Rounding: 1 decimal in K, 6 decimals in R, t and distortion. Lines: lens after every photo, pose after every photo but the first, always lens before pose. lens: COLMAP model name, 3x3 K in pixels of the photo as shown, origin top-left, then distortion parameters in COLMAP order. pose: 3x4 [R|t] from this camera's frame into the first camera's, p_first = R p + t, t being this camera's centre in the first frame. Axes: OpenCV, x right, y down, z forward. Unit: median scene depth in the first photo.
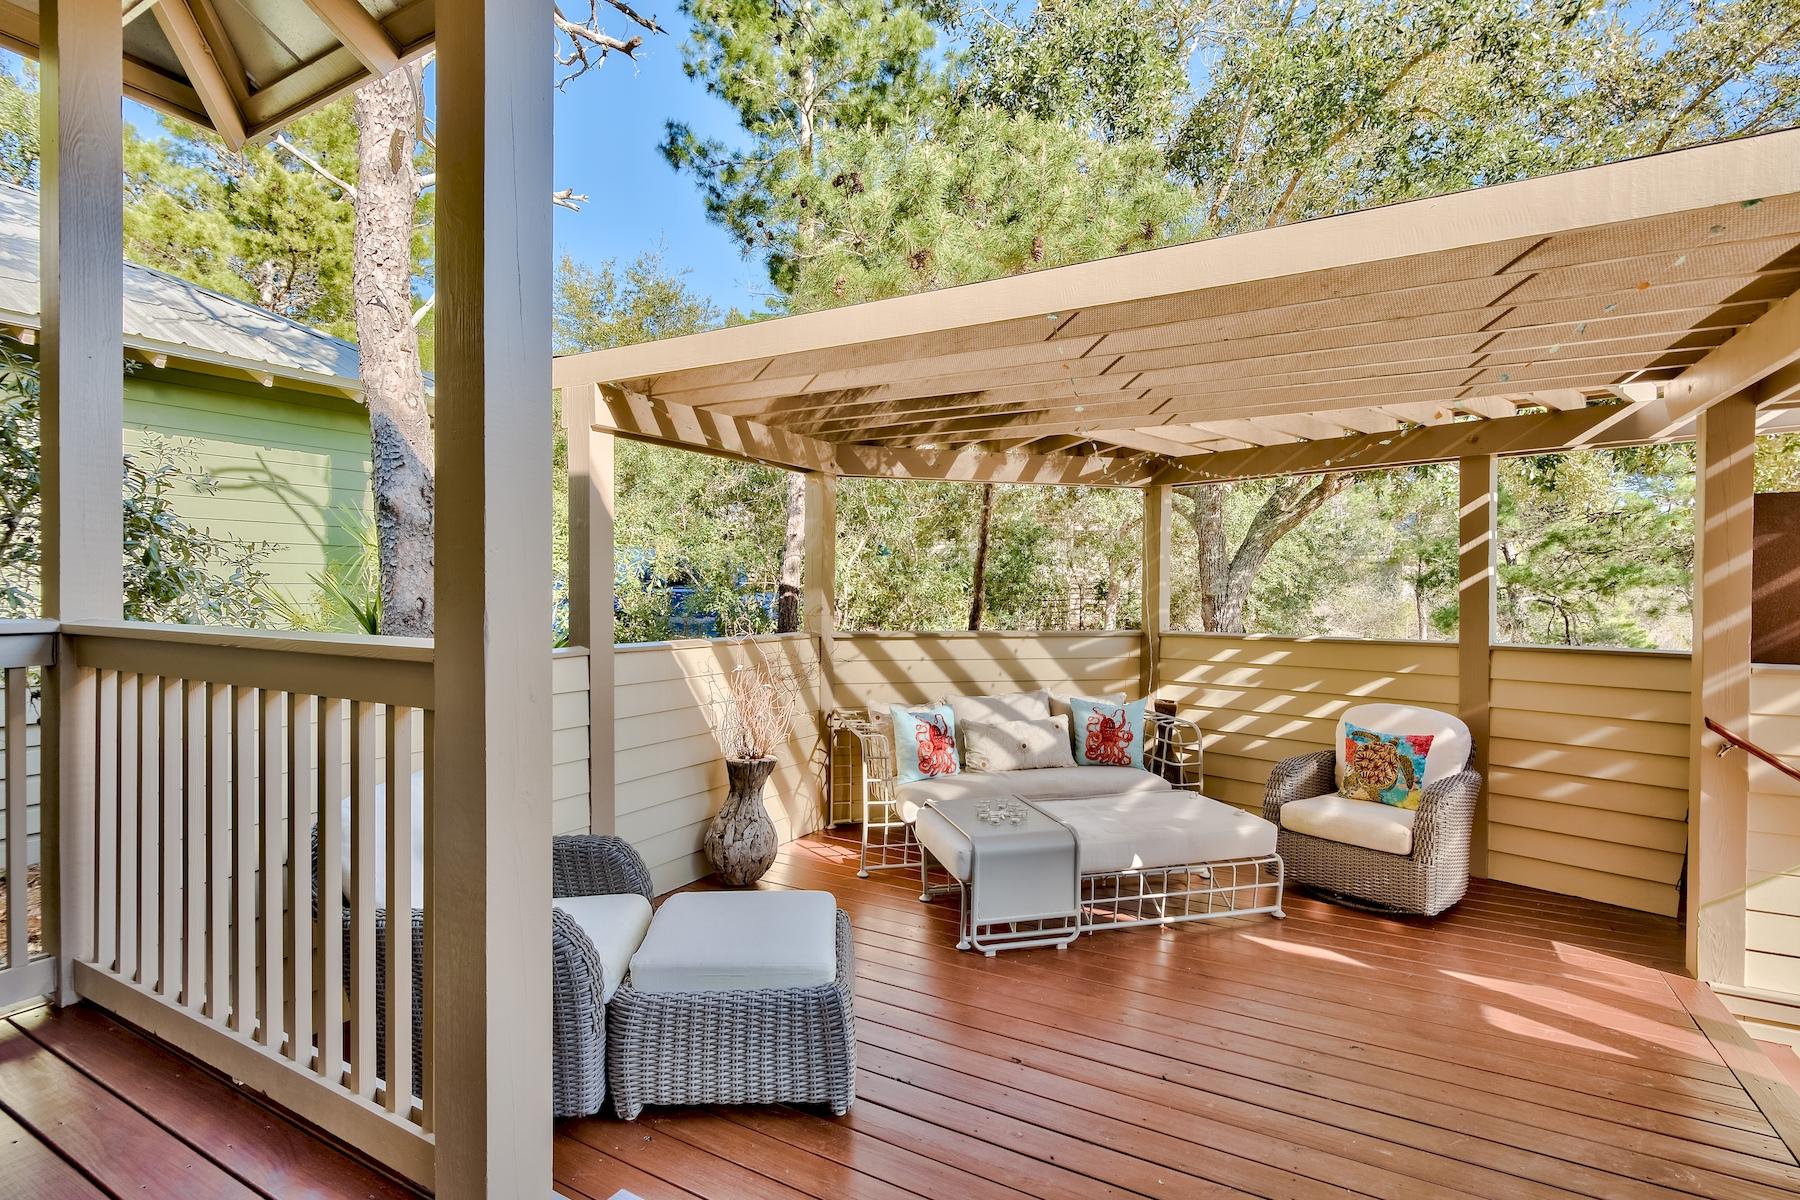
lens RADIAL K [[890.7, 0, 900.0], [0, 890.7, 603.7], [0, 0, 1]] dist [0.001668, -0.004030]
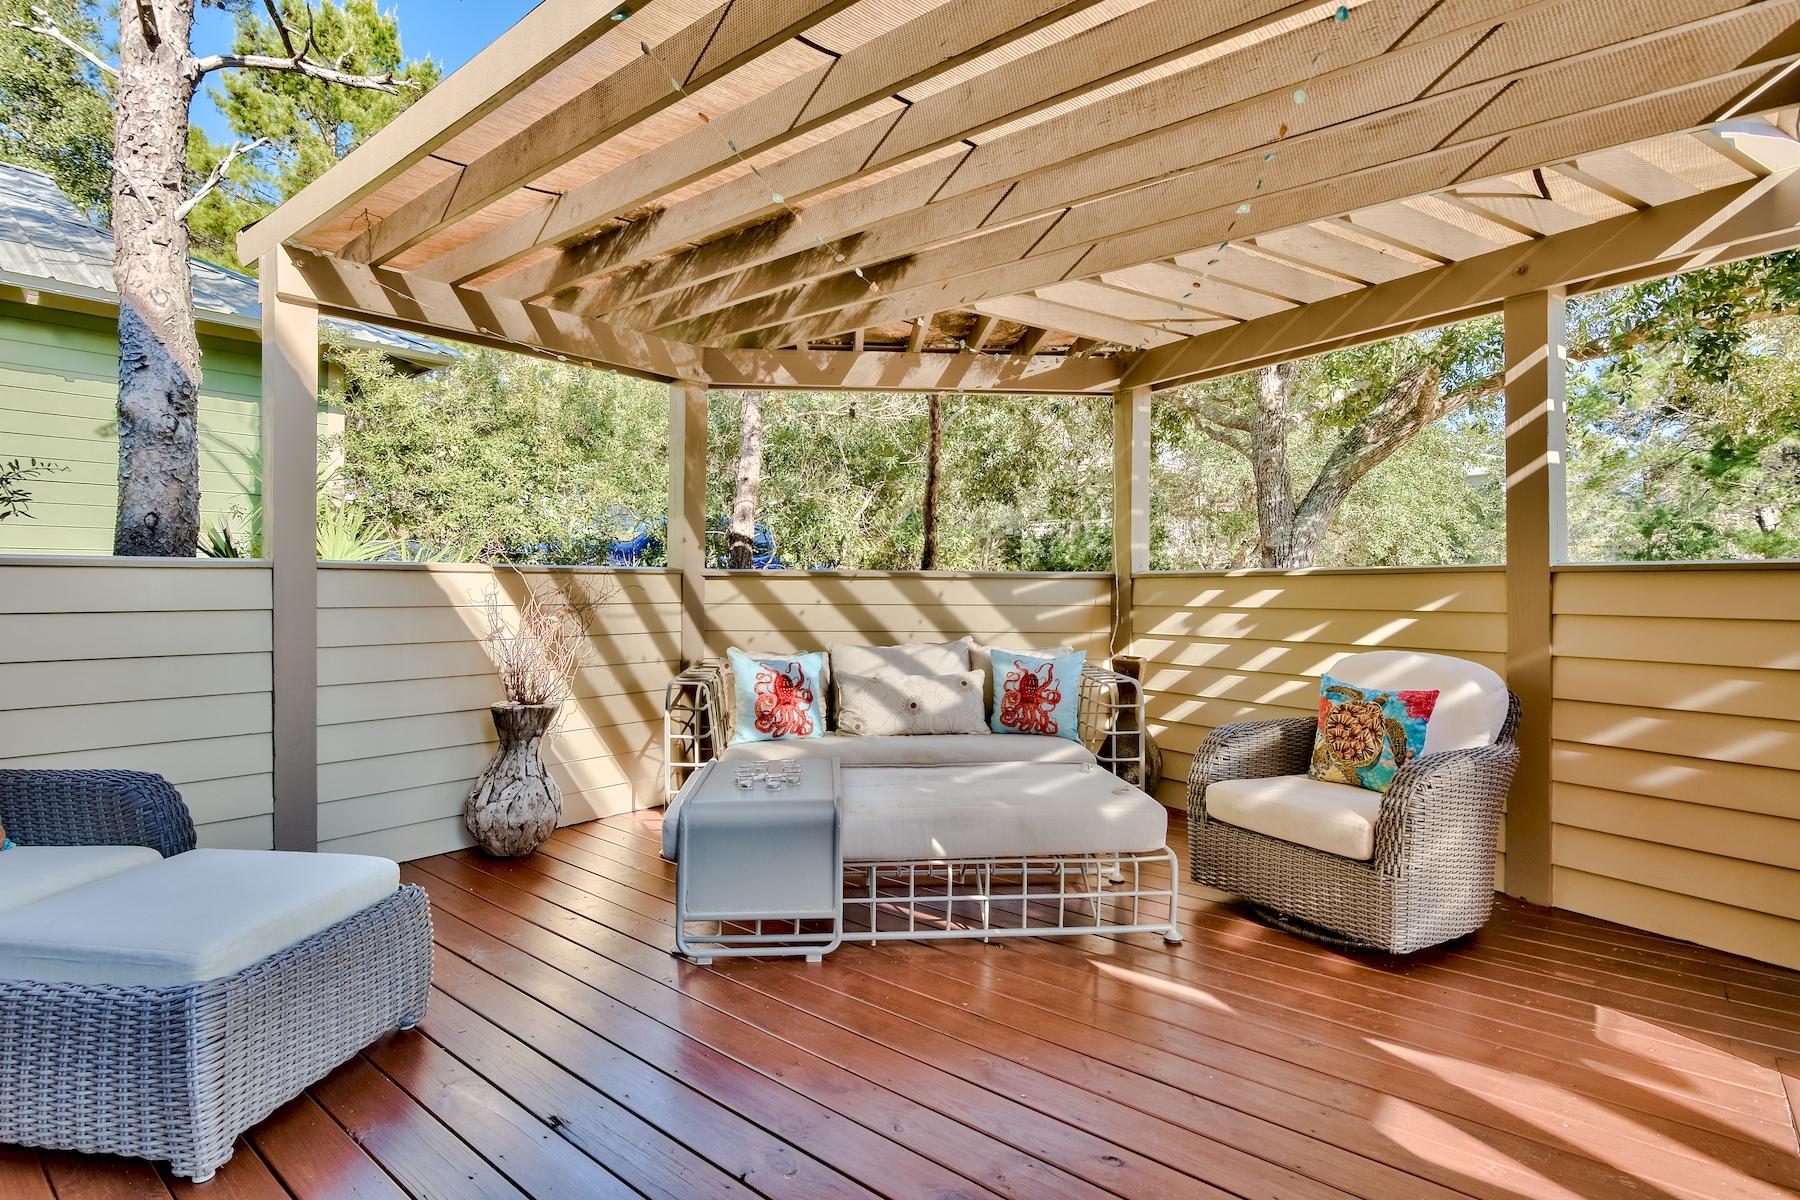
lens RADIAL K [[890.7, 0, 880.7], [0, 890.7, 591.7], [0, 0, 1]] dist [0.001668, -0.004030]
pose [[0.980394, -0.007039, -0.196920, 0.311403], [0.005329, 0.999943, -0.009210, 0.075363], [0.196973, 0.007980, 0.980376, 0.240939]]
